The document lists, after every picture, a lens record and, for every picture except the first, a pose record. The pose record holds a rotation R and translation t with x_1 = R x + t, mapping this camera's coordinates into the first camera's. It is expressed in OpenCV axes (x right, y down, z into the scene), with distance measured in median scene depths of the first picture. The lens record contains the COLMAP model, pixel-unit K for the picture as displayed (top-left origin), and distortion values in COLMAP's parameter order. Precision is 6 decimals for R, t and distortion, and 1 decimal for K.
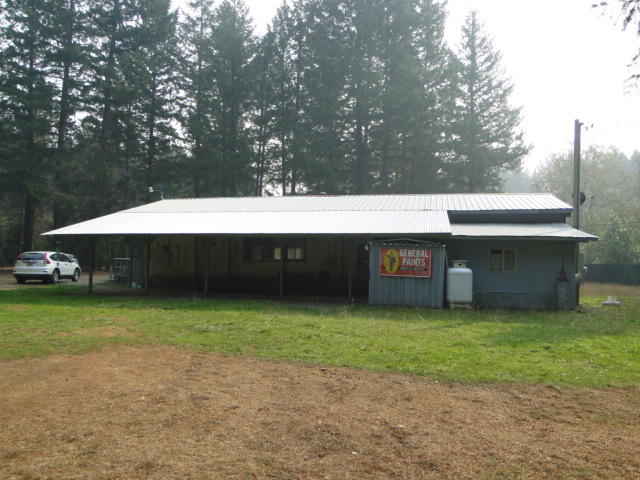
lens RADIAL K [[540.9, 0, 320.0], [0, 540.9, 240.0], [0, 0, 1]] dist [0.004765, 0.007039]
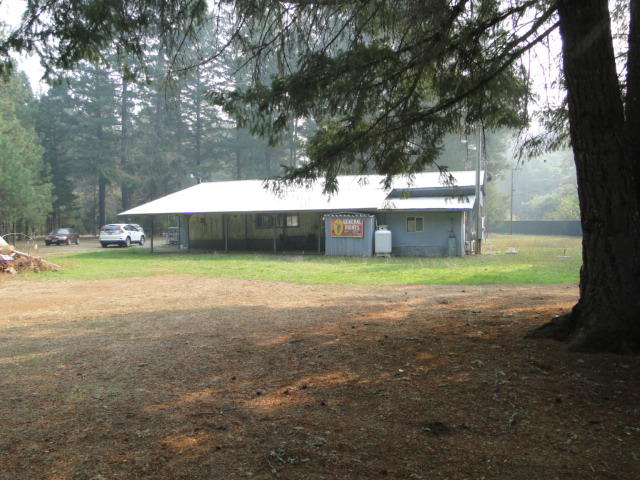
lens RADIAL K [[540.9, 0, 320.0], [0, 540.9, 240.0], [0, 0, 1]] dist [0.004765, 0.007039]
pose [[0.994288, -0.022112, -0.104418, 0.147406], [0.029669, 0.997008, 0.071384, -0.022001], [0.102527, -0.074075, 0.991968, -0.328632]]
